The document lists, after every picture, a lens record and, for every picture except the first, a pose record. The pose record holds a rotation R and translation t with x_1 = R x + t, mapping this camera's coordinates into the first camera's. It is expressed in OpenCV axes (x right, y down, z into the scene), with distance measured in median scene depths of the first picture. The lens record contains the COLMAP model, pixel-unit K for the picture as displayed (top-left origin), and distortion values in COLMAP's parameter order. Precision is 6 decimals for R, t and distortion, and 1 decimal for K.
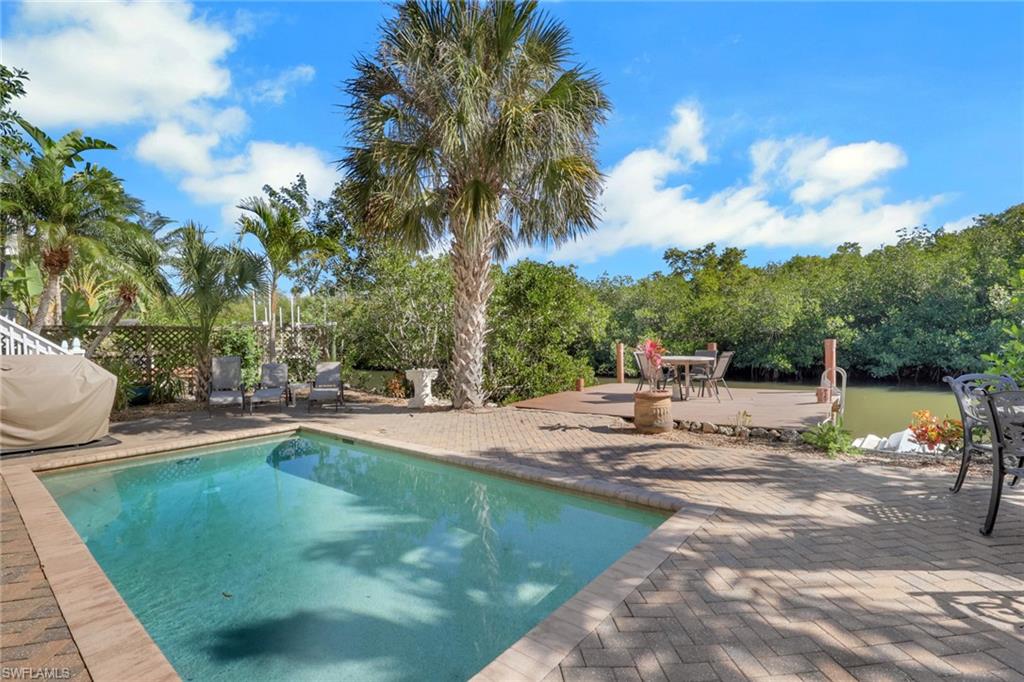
lens RADIAL K [[463.9, 0, 513.9], [0, 463.9, 333.8], [0, 0, 1]] dist [0.000470, 0.001990]
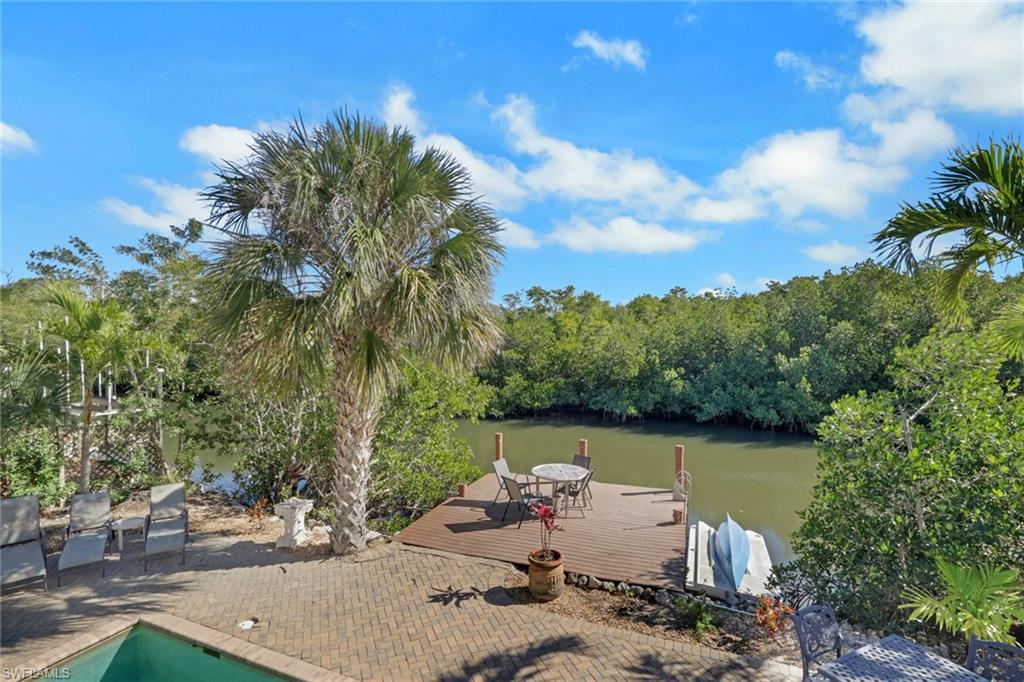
lens RADIAL K [[463.9, 0, 515.4], [0, 463.9, 347.5], [0, 0, 1]] dist [0.000470, 0.001990]
pose [[0.955291, 0.014994, 0.295287, -0.057071], [-0.018812, 0.999772, 0.010095, -0.238979], [-0.295069, -0.015199, 0.955355, 0.016086]]
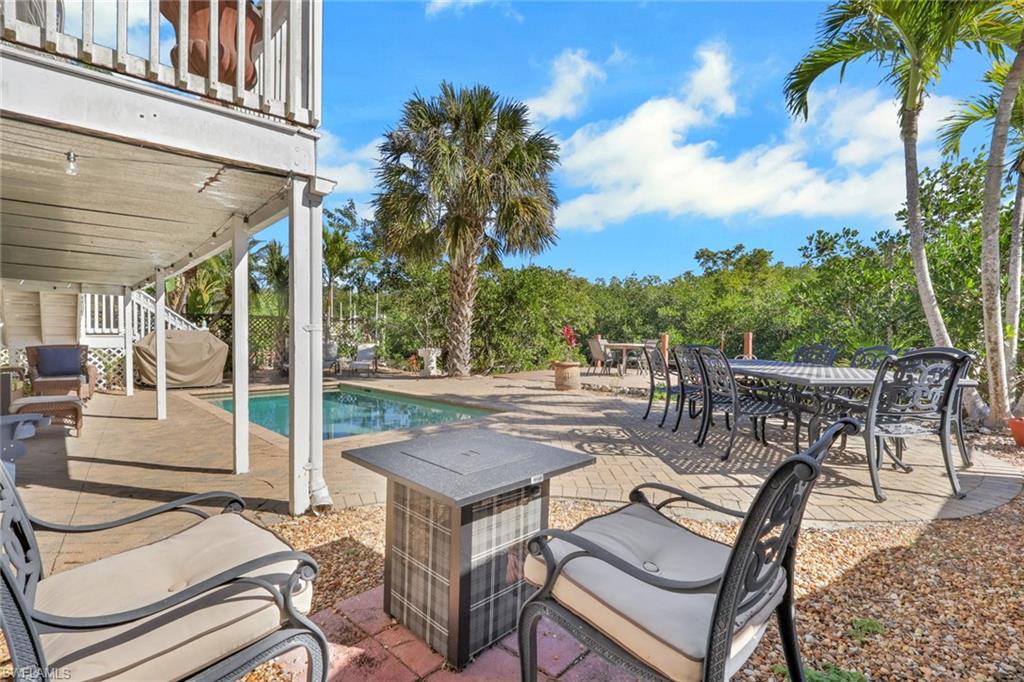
lens RADIAL K [[463.9, 0, 513.7], [0, 463.9, 330.8], [0, 0, 1]] dist [0.000470, 0.001990]
pose [[0.992967, 0.017683, -0.117067, 0.201712], [-0.017672, 0.999843, 0.001132, 0.017751], [0.117068, 0.000945, 0.993123, -0.316099]]
